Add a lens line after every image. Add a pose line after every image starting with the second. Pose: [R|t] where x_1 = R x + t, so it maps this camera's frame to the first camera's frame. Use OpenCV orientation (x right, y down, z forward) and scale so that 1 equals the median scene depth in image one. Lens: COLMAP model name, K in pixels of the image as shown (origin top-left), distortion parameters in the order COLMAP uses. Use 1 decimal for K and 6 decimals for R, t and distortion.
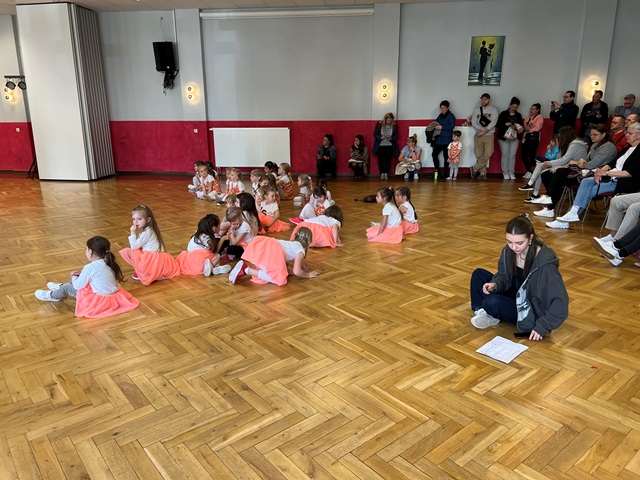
lens RADIAL K [[478.8, 0, 316.1], [0, 478.8, 236.6], [0, 0, 1]] dist [0.063033, -0.068484]
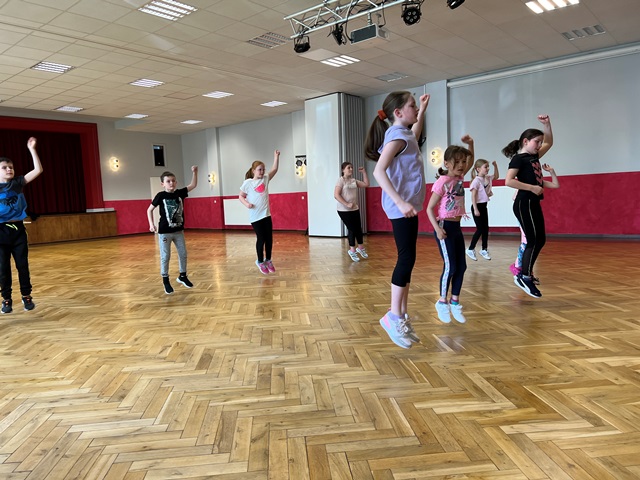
lens RADIAL K [[478.8, 0, 316.6], [0, 478.8, 237.8], [0, 0, 1]] dist [0.063033, -0.068484]
pose [[0.823288, 0.019643, -0.567284, 0.184419], [-0.109162, 0.986225, -0.124276, 0.050234], [0.557028, 0.164241, 0.814091, 0.046968]]
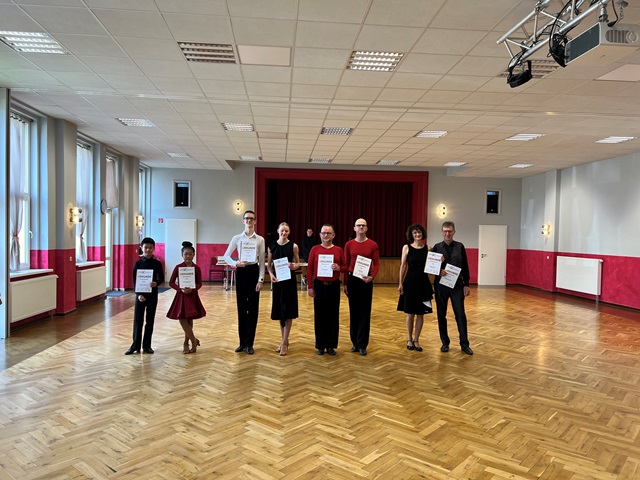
lens RADIAL K [[478.8, 0, 323.1], [0, 478.8, 245.5], [0, 0, 1]] dist [0.063033, -0.068484]
pose [[0.188783, 0.035791, -0.981366, 0.195600], [-0.274017, 0.961563, -0.017643, -0.118356], [0.943014, 0.272242, 0.191334, 0.389723]]
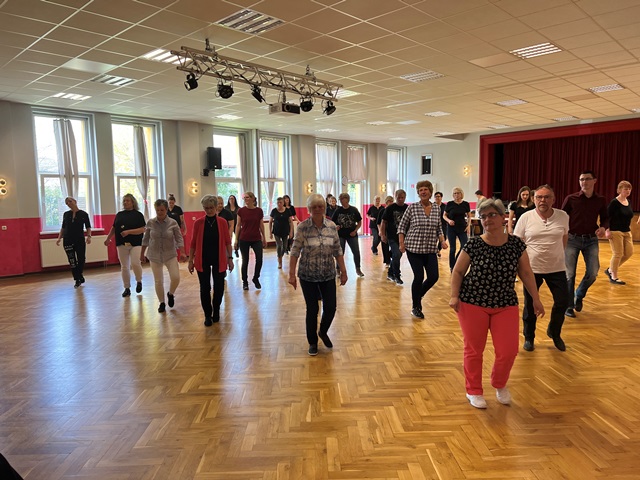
lens RADIAL K [[478.8, 0, 316.6], [0, 478.8, 245.4], [0, 0, 1]] dist [0.063033, -0.068484]
pose [[-0.615636, 0.100518, -0.781593, 0.546470], [-0.180451, 0.947495, 0.263990, -0.366261], [0.767091, 0.303561, -0.565174, 1.314094]]
